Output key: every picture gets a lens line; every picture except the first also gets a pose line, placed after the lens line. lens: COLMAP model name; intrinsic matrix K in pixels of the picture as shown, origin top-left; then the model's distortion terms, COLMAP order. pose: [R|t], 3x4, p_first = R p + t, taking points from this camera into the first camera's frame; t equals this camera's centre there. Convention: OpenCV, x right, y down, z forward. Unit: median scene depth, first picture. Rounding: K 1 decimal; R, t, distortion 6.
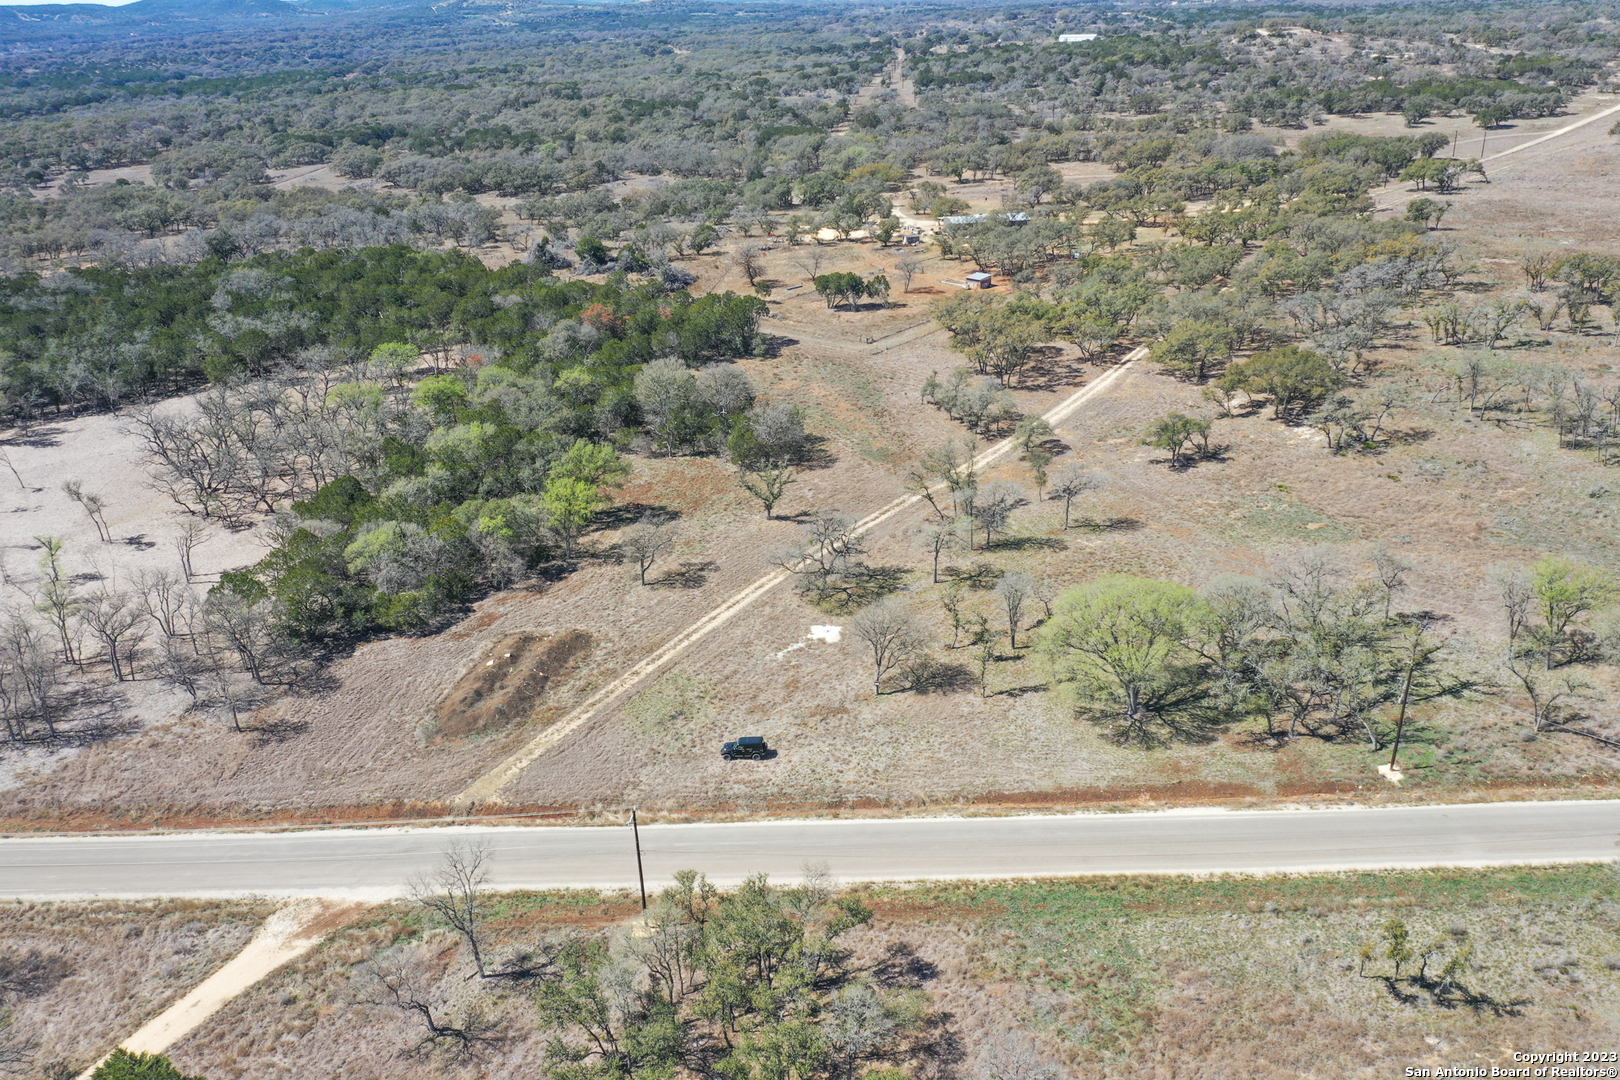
lens RADIAL K [[1270.1, 0, 805.5], [0, 1270.1, 546.3], [0, 0, 1]] dist [-0.014839, 0.006841]
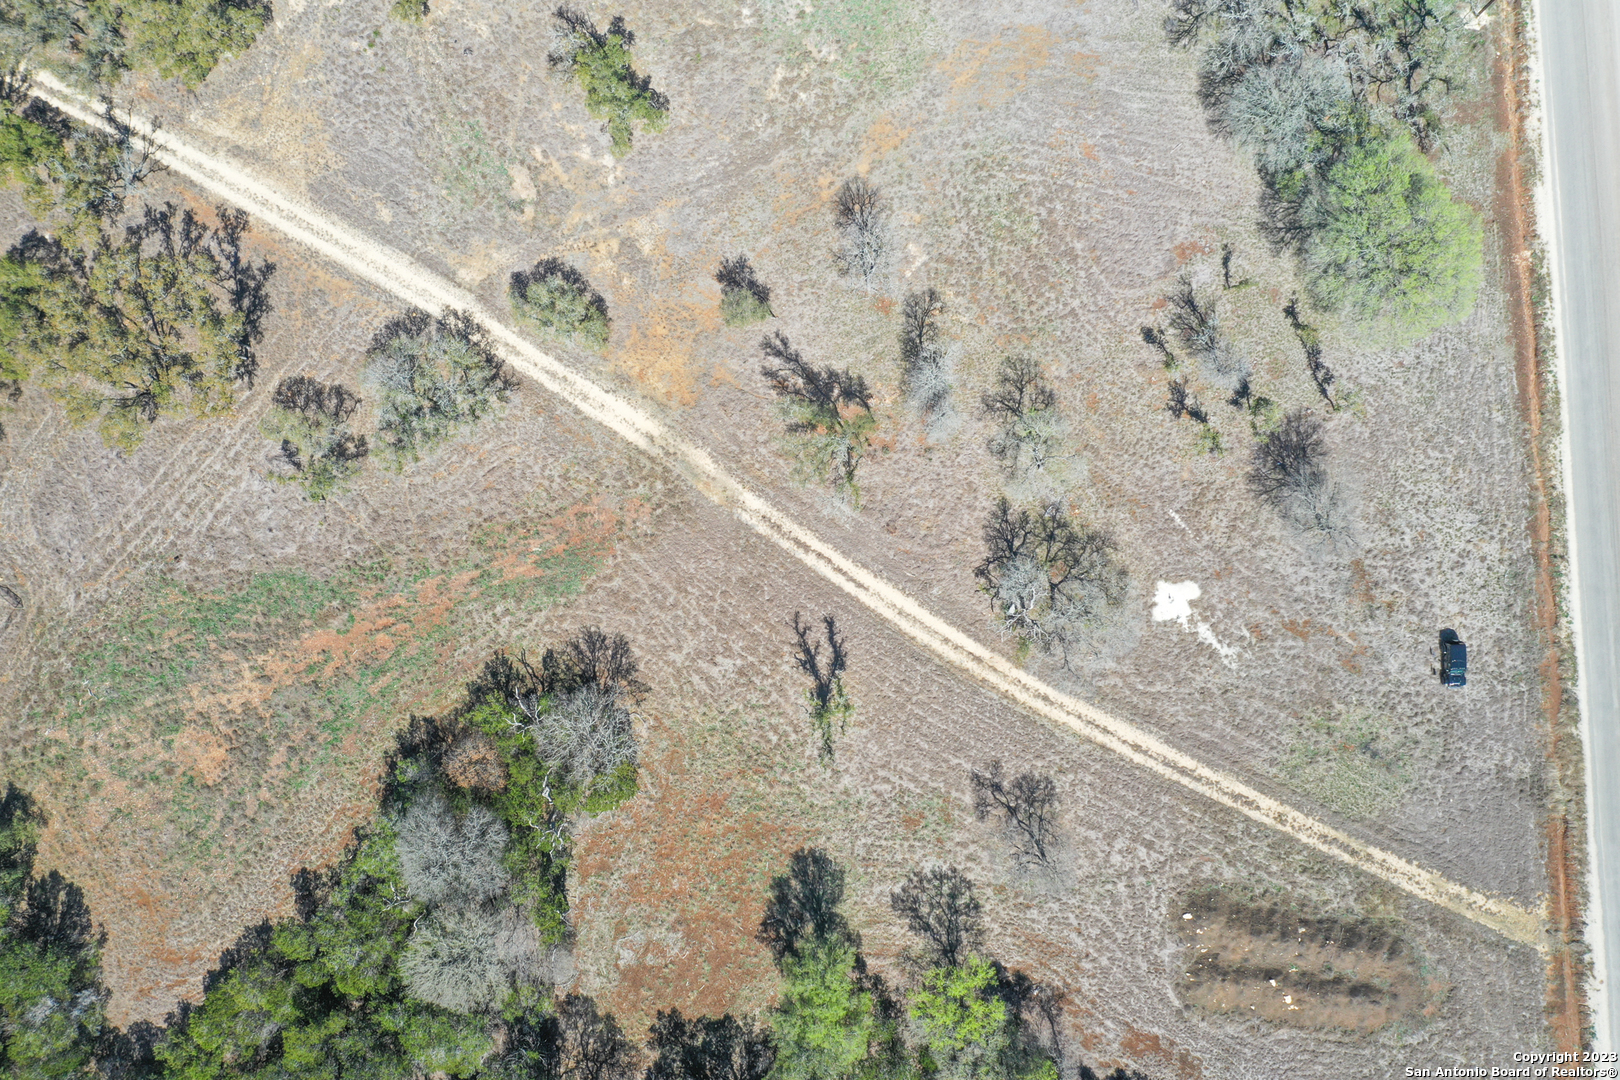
lens RADIAL K [[1270.1, 0, 811.8], [0, 1270.1, 540.5], [0, 0, 1]] dist [-0.014839, 0.006841]
pose [[-0.098972, -0.992810, 0.067332, 0.019530], [0.468199, 0.013246, 0.883524, -0.656210], [-0.878063, 0.118969, 0.463521, 0.713538]]
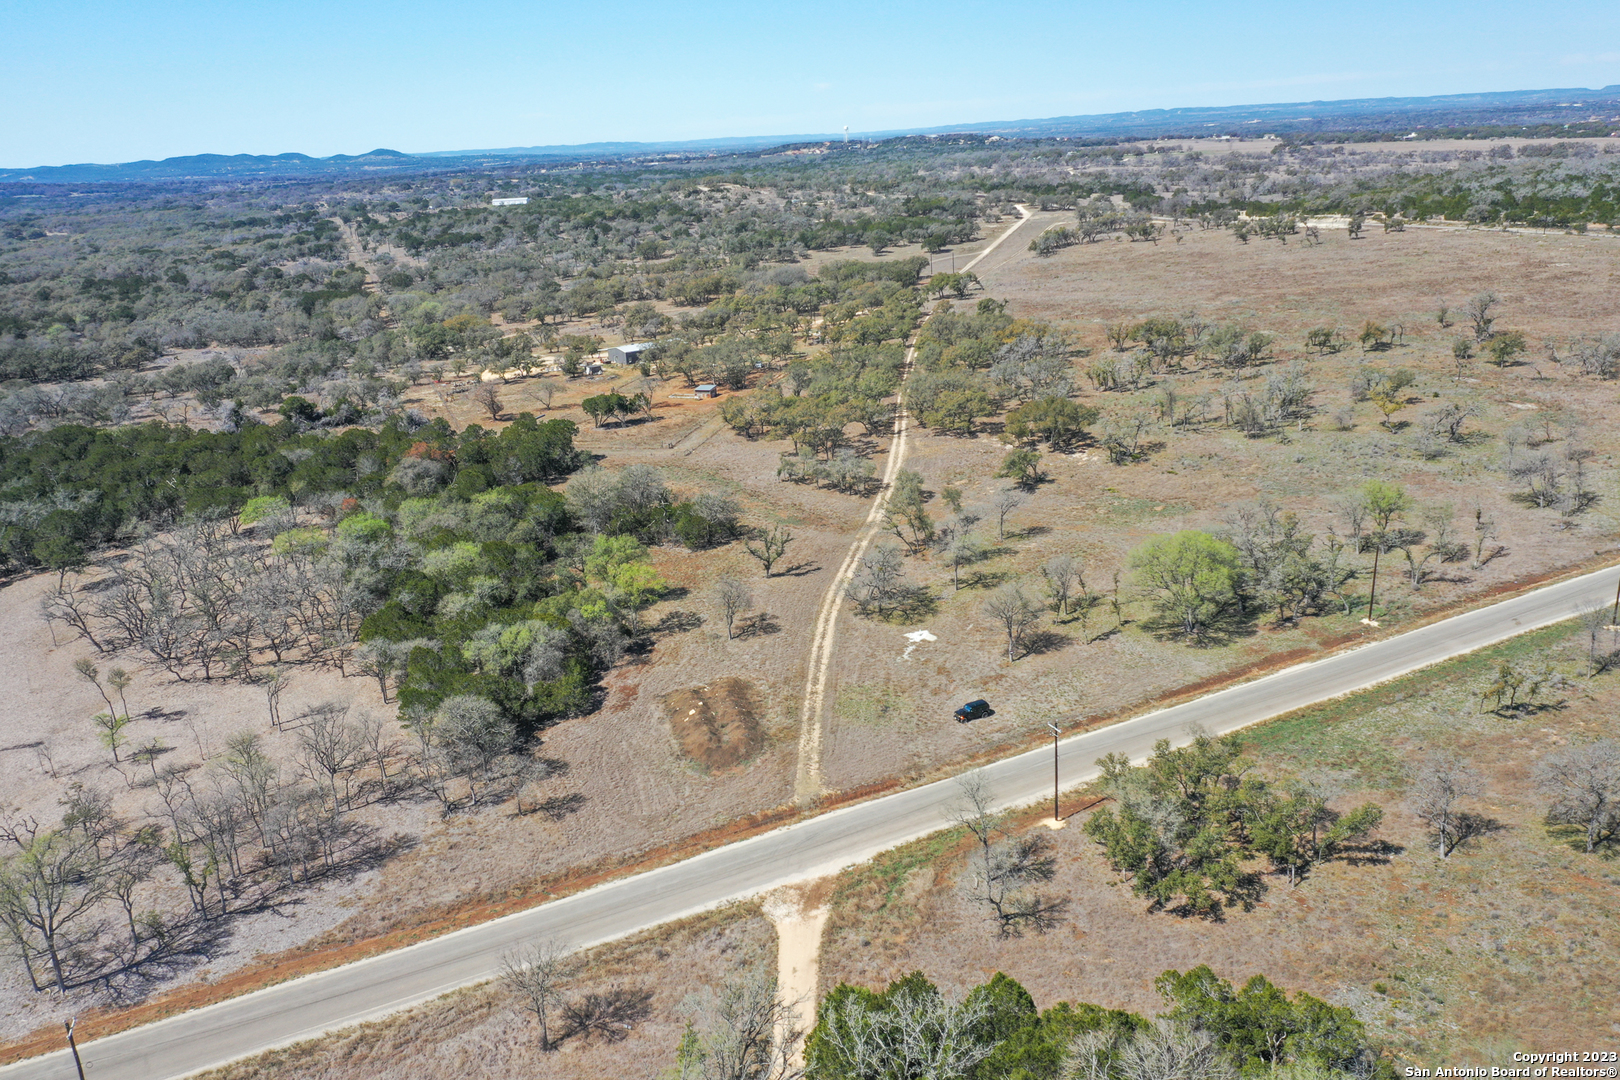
lens RADIAL K [[1270.1, 0, 807.0], [0, 1270.1, 532.6], [0, 0, 1]] dist [-0.014839, 0.006841]
pose [[0.884580, -0.148870, 0.441992, -0.523942], [0.204750, 0.975438, -0.081234, 0.041155], [-0.419042, 0.162355, 0.893333, -0.051020]]
